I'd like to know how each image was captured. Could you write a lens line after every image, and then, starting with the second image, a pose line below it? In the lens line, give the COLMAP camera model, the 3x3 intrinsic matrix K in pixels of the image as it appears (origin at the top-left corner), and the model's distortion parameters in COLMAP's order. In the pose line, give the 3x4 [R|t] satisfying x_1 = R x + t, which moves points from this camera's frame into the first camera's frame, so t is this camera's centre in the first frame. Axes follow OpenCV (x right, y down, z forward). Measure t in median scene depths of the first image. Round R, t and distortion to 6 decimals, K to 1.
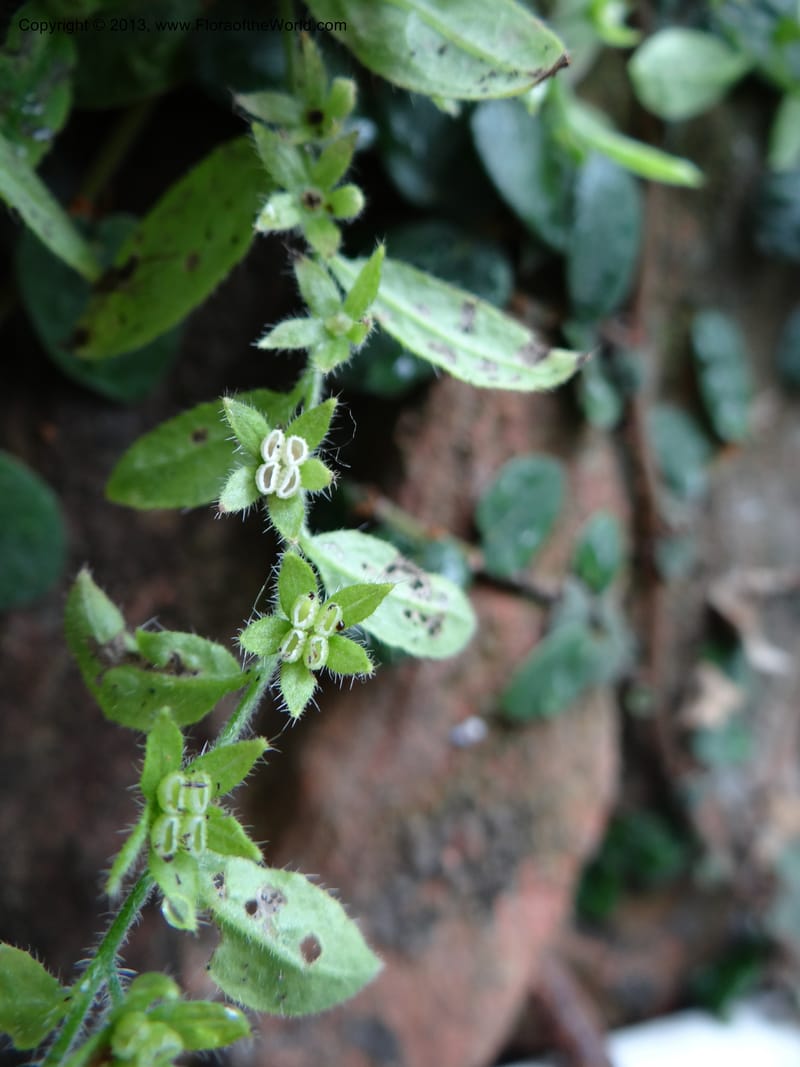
lens RADIAL K [[808.8, 0, 398.1], [0, 808.8, 540.6], [0, 0, 1]] dist [-0.040286, 0.004233]
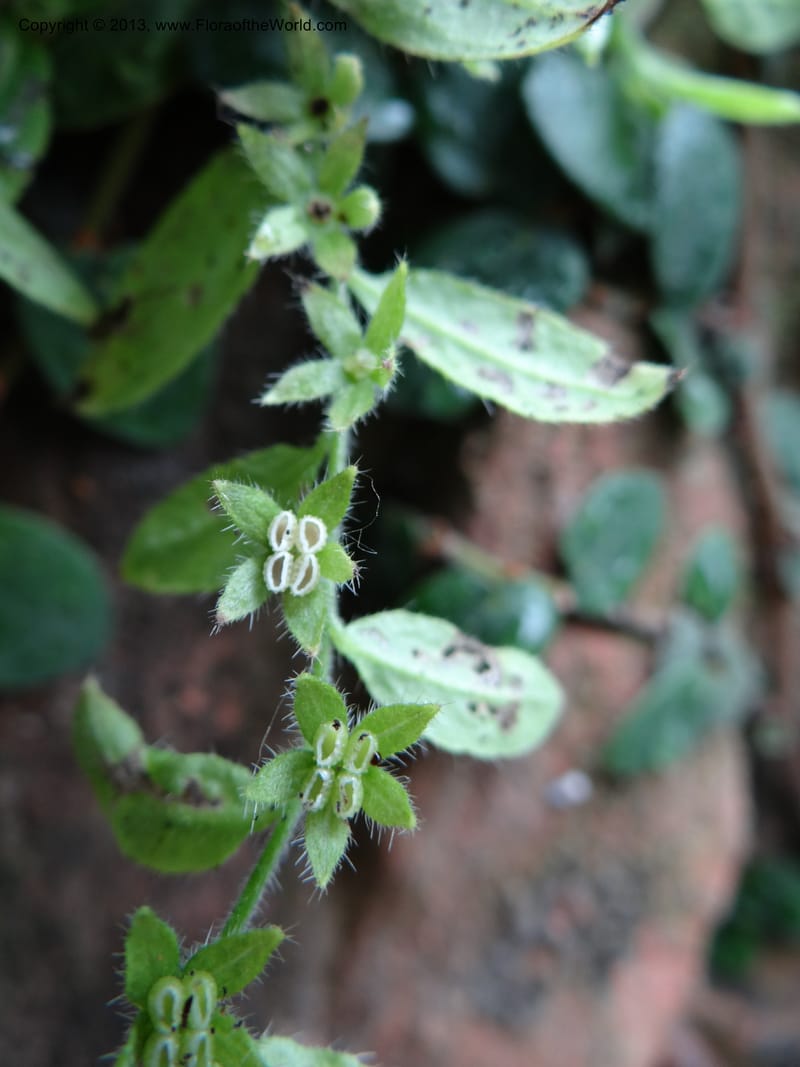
lens RADIAL K [[808.8, 0, 398.1], [0, 808.8, 540.6], [0, 0, 1]] dist [-0.040286, 0.004233]
pose [[0.989420, -0.064482, -0.129963, 0.061113], [0.068411, 0.997318, 0.025996, -0.116749], [0.127939, -0.034612, 0.991178, 0.209884]]
